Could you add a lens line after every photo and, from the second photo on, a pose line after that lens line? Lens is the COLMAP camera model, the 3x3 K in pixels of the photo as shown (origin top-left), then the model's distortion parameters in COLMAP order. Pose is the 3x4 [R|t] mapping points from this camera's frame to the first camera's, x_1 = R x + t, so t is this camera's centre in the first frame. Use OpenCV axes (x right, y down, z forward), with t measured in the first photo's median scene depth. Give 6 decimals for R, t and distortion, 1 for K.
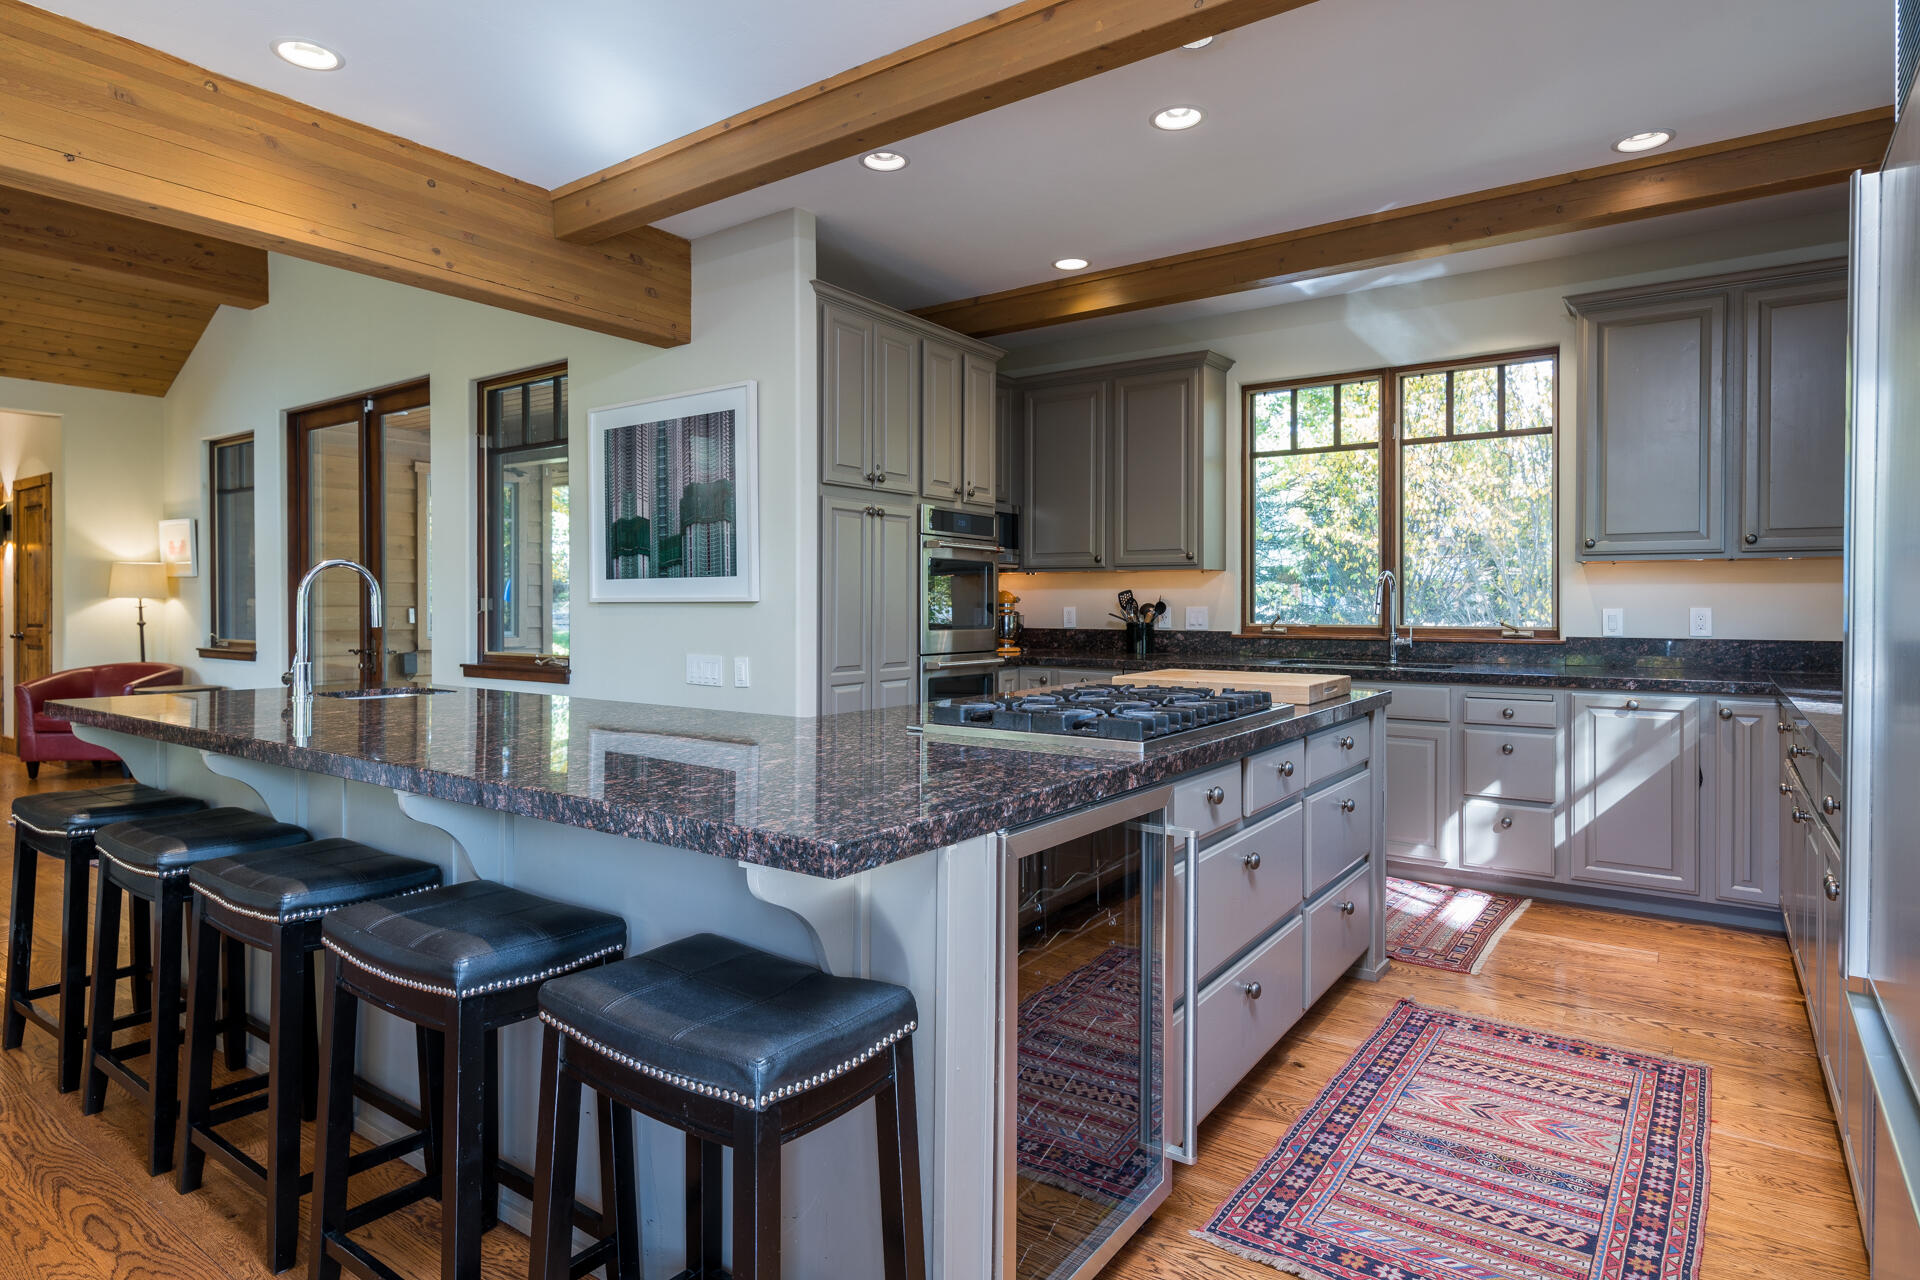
lens RADIAL K [[1050.0, 0, 961.7], [0, 1050.0, 601.1], [0, 0, 1]] dist [-0.000860, 0.000880]
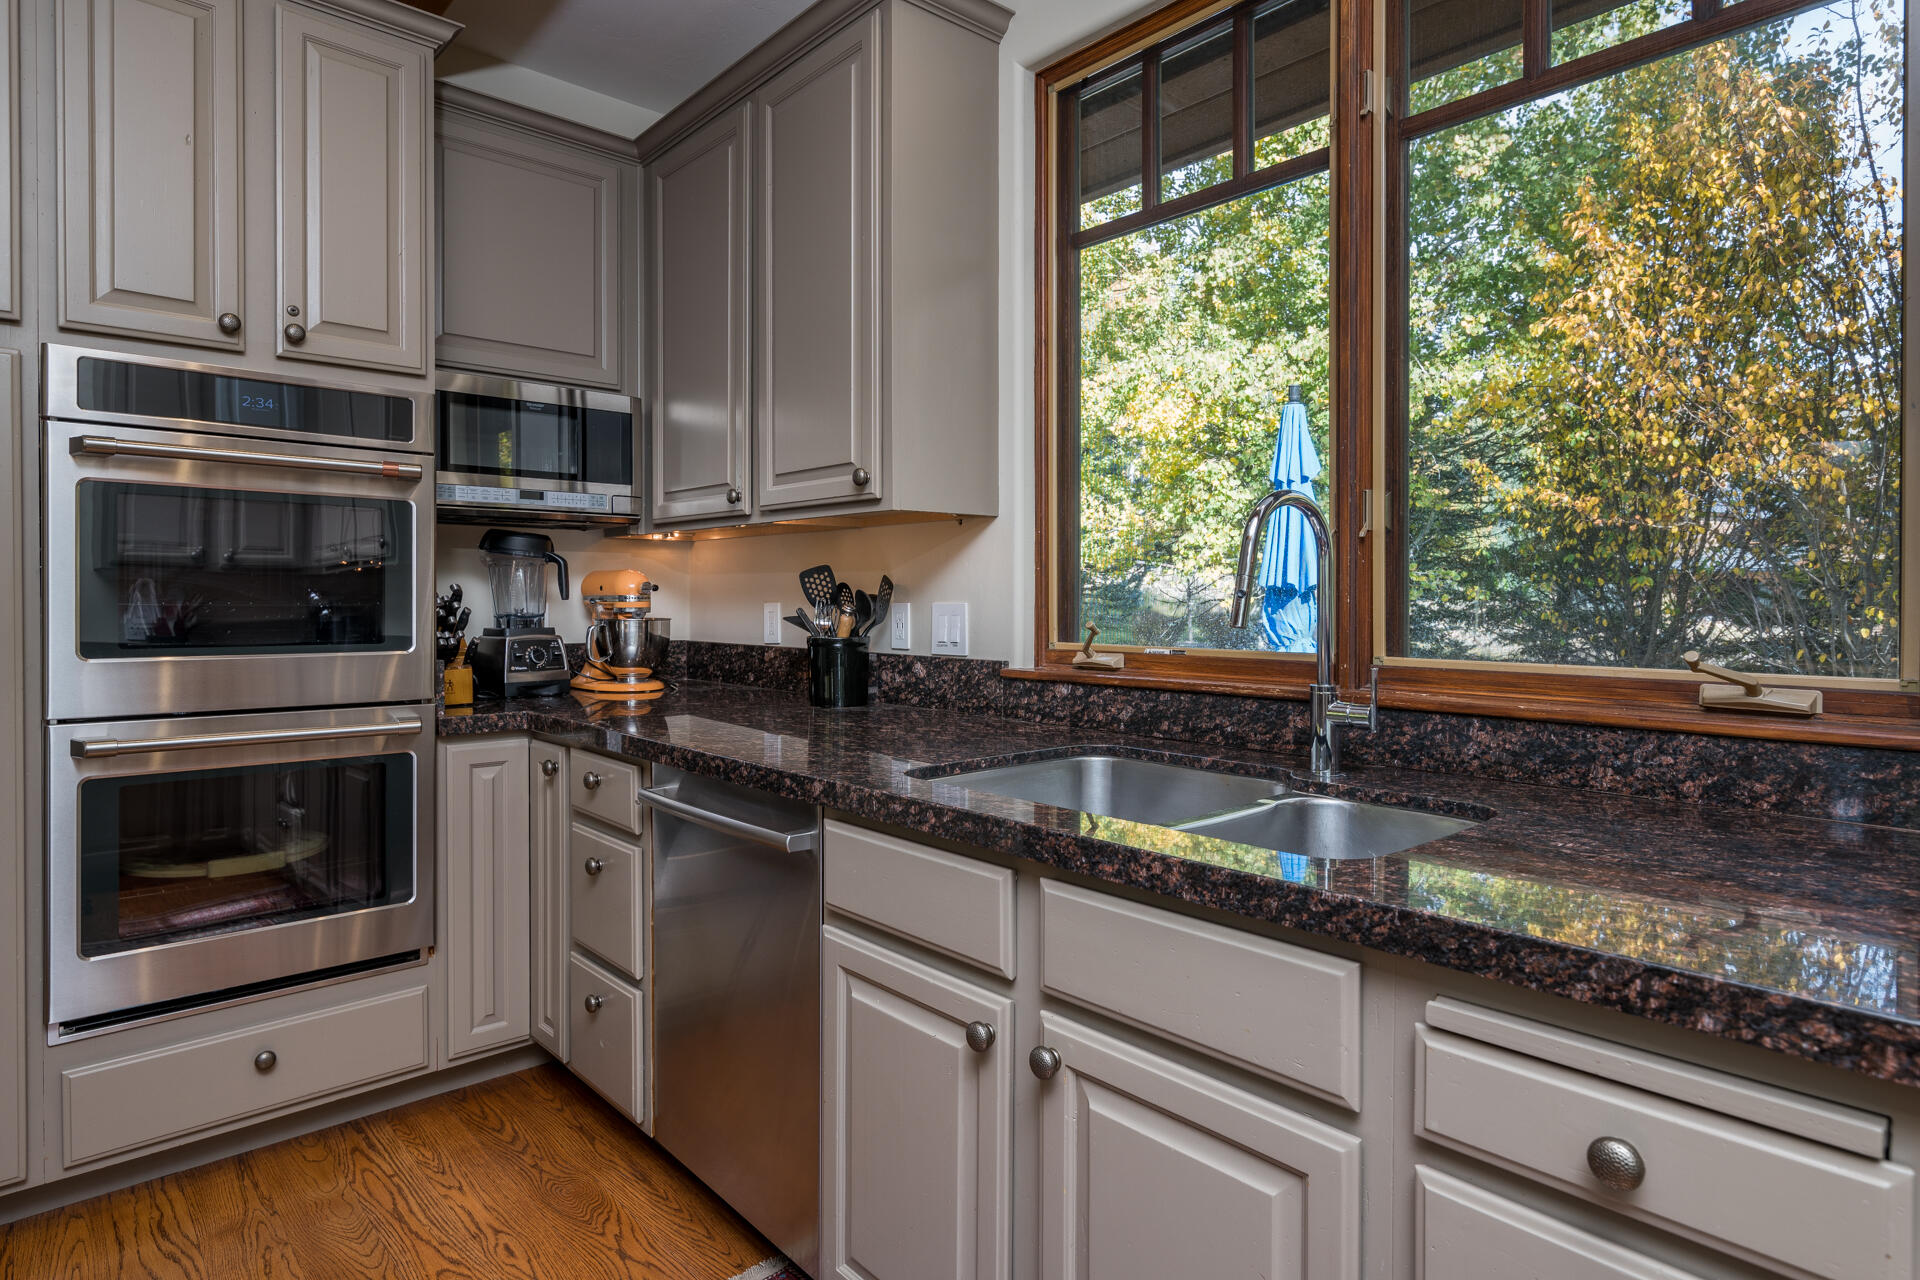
lens RADIAL K [[1050.0, 0, 961.7], [0, 1050.0, 601.1], [0, 0, 1]] dist [-0.000860, 0.000880]
pose [[0.975331, 0.000070, -0.220748, 0.336353], [0.001162, 0.999984, 0.005452, 0.002833], [0.220745, -0.005574, 0.975316, 0.596434]]
